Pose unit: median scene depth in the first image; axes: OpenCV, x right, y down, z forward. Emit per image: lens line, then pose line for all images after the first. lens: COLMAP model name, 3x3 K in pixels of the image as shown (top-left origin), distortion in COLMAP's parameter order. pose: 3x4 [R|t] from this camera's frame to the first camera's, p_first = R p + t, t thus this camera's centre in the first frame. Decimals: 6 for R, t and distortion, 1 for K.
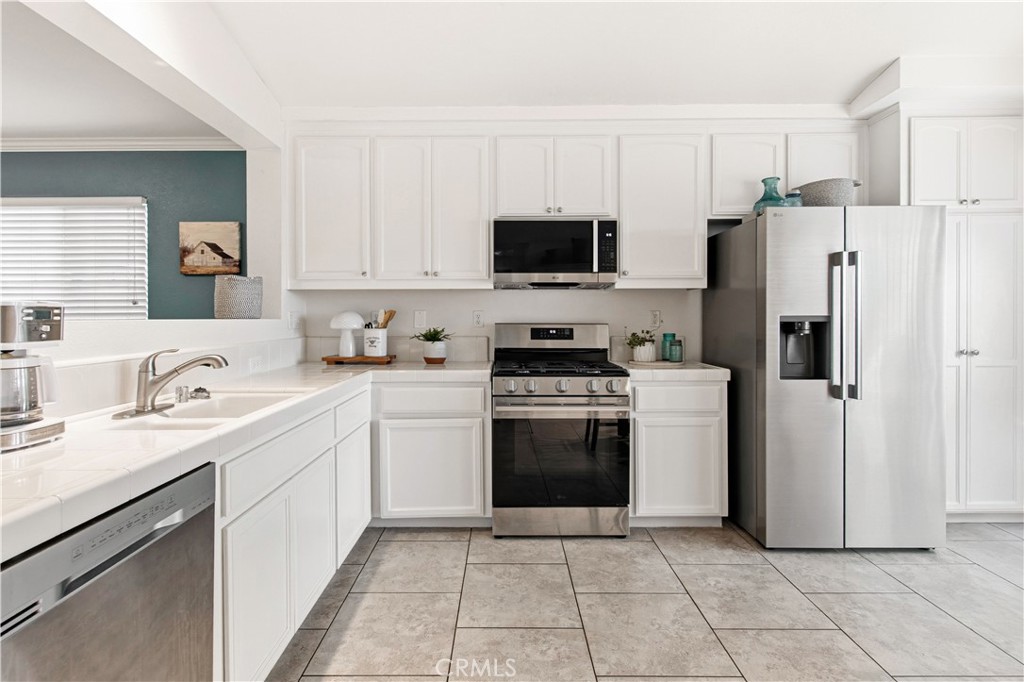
lens RADIAL K [[493.1, 0, 502.6], [0, 493.1, 321.5], [0, 0, 1]] dist [0.002924, -0.001303]
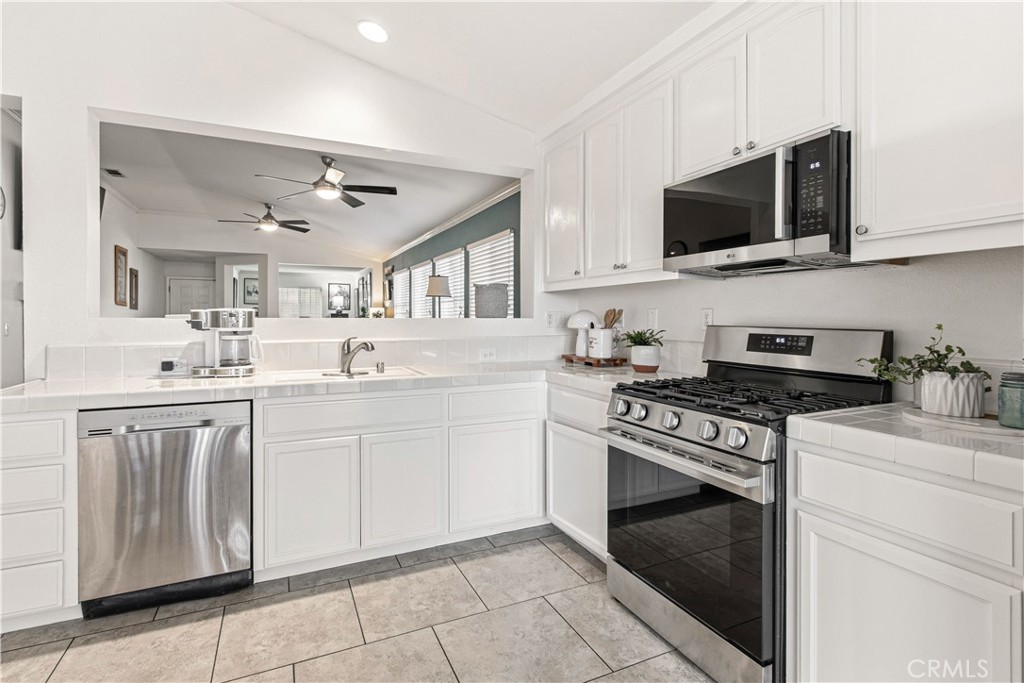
lens RADIAL K [[493.1, 0, 501.7], [0, 493.1, 318.3], [0, 0, 1]] dist [0.002924, -0.001303]
pose [[0.414091, 0.003529, -0.910229, 0.545669], [-0.008333, 0.999965, 0.000086, -0.004560], [0.910197, 0.007549, 0.414106, 0.440949]]
